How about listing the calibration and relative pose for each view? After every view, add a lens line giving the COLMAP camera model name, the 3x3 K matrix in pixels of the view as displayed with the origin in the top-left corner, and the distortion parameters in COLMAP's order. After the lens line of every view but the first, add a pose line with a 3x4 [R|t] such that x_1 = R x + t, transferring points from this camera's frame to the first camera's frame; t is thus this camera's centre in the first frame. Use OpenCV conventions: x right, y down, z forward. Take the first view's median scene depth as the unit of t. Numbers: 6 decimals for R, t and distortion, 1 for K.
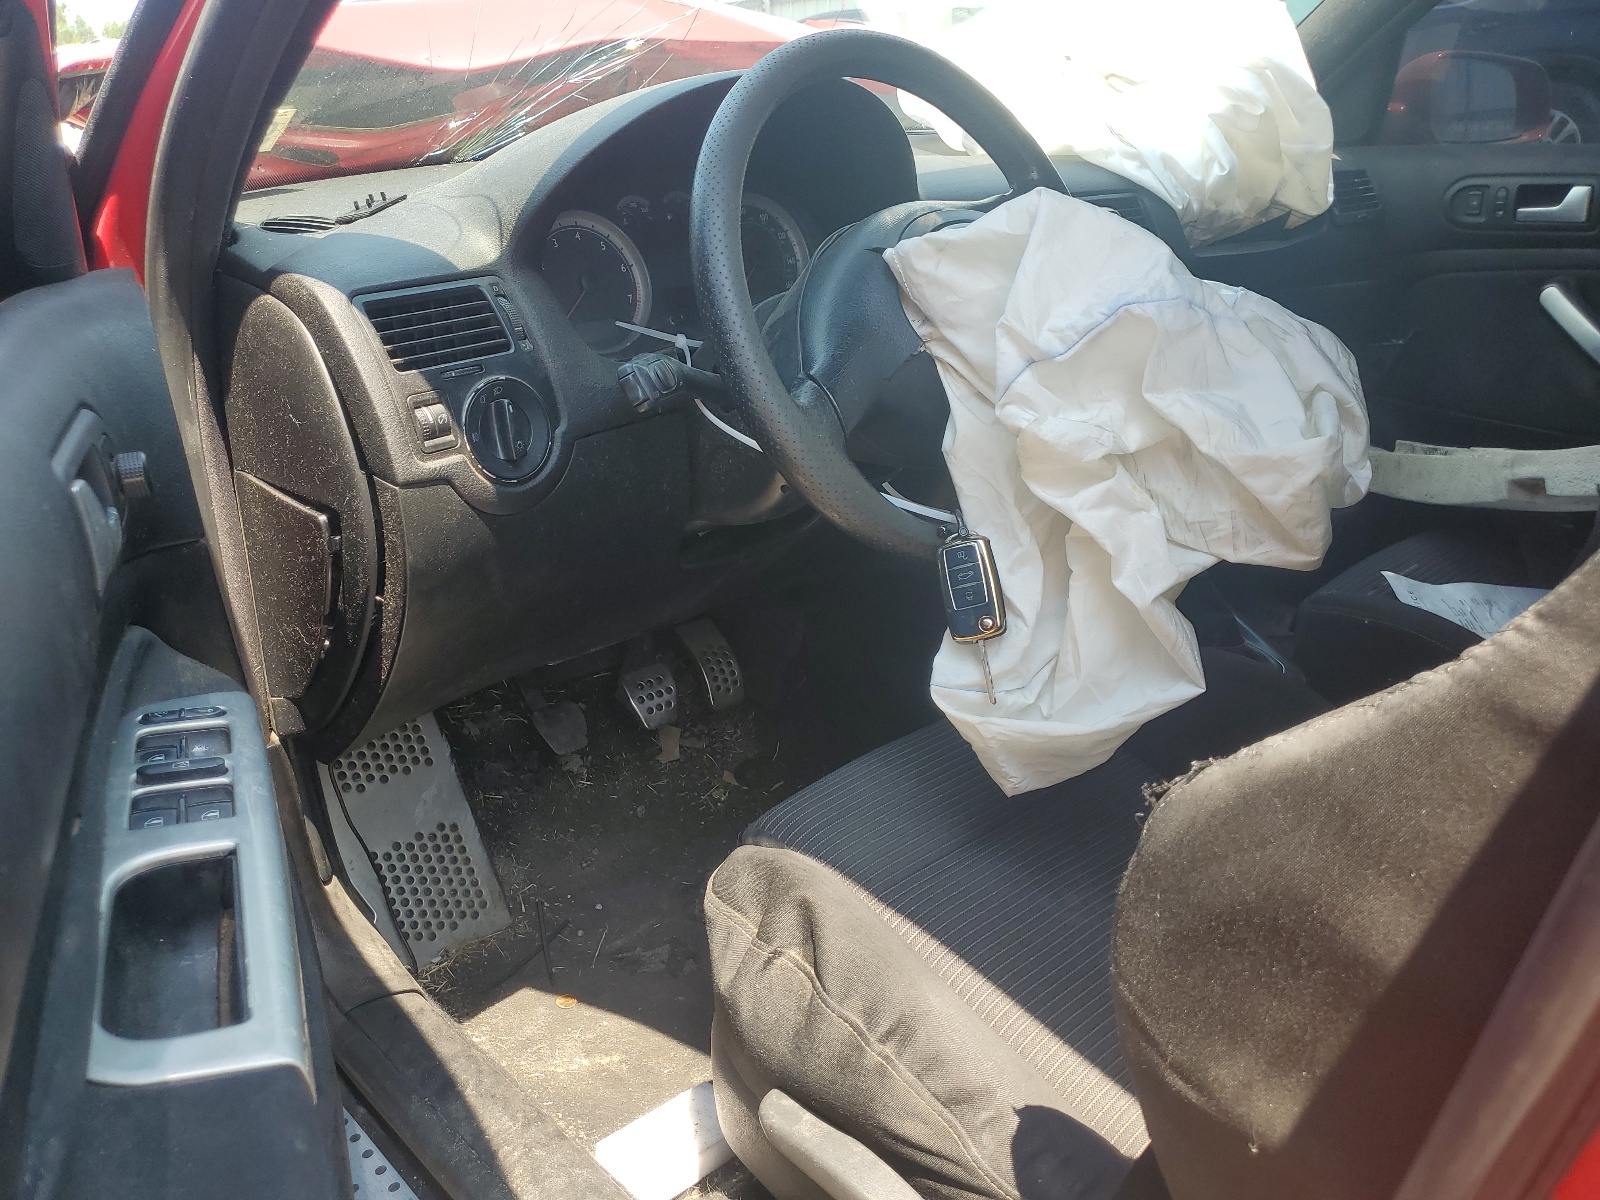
lens RADIAL K [[1207.3, 0, 798.7], [0, 1207.3, 591.7], [0, 0, 1]] dist [0.011224, -0.002688]
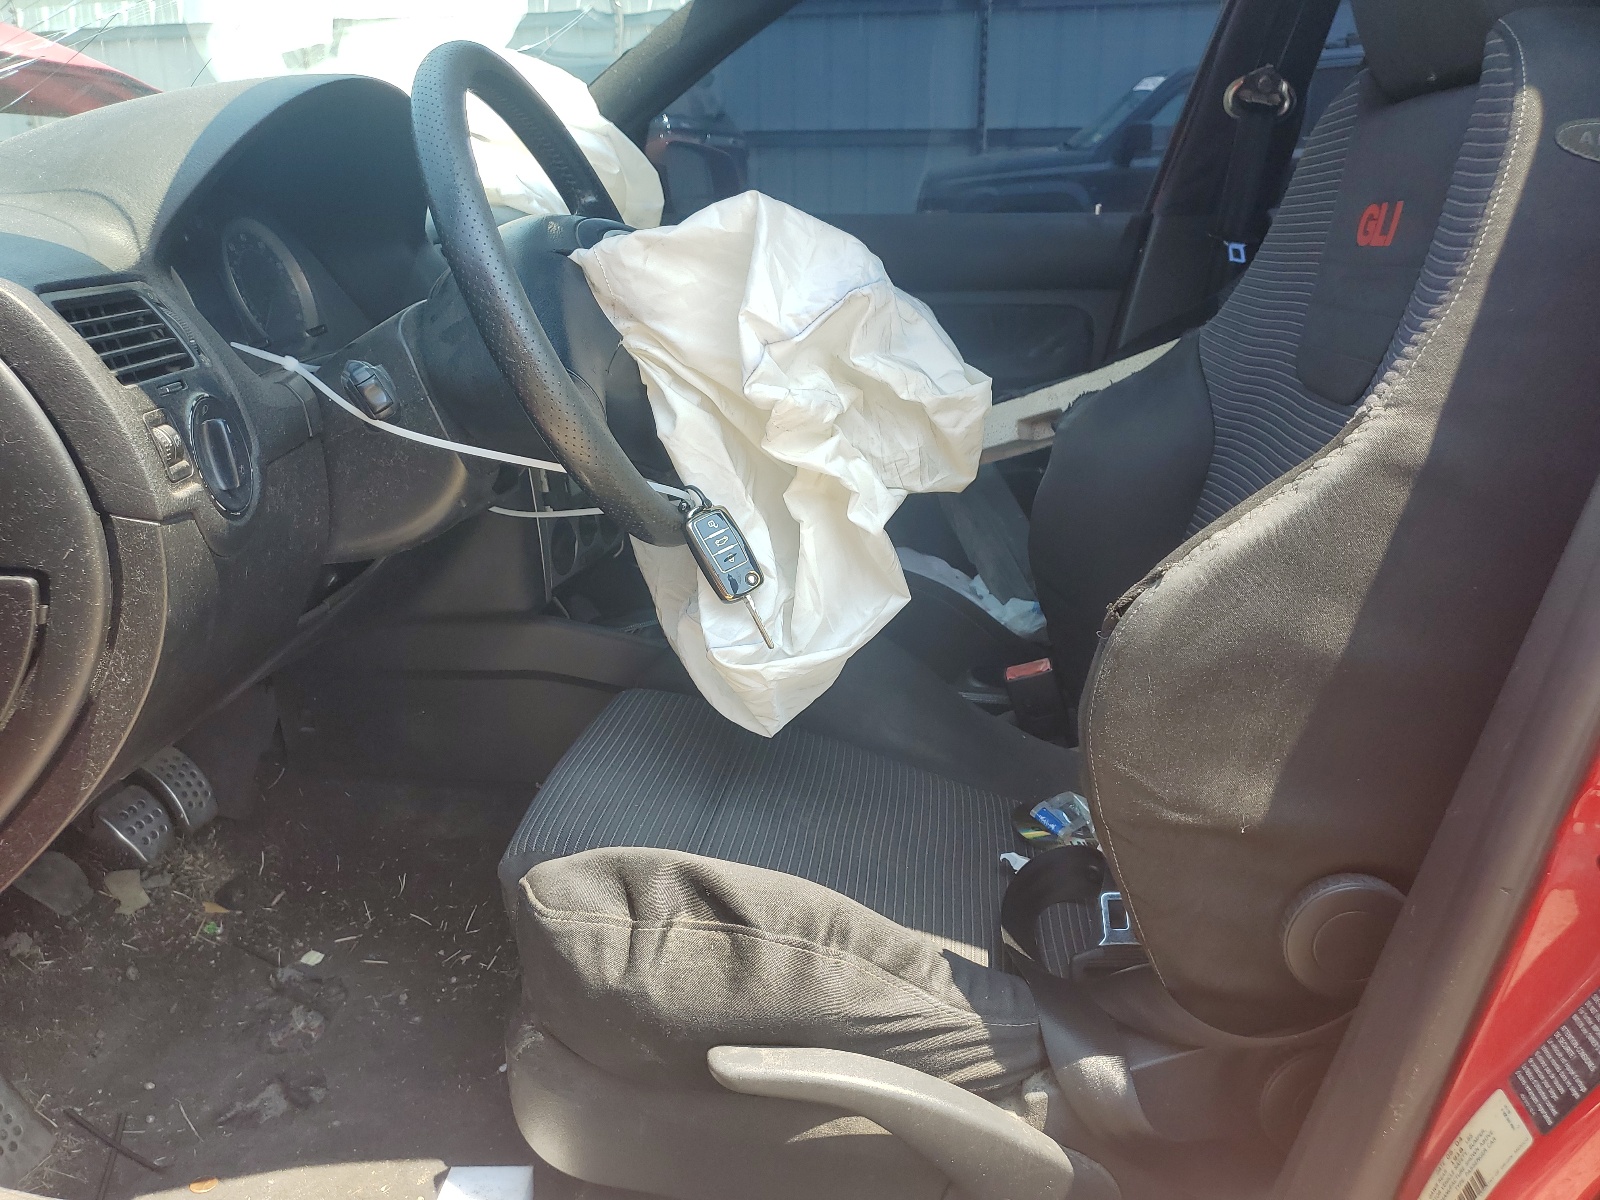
lens RADIAL K [[1207.3, 0, 800.6], [0, 1207.3, 606.1], [0, 0, 1]] dist [0.011224, -0.002688]
pose [[0.774664, -0.172614, 0.608358, -0.495155], [0.208418, 0.977965, 0.012092, 0.048012], [-0.597041, 0.117425, 0.793570, 0.099978]]
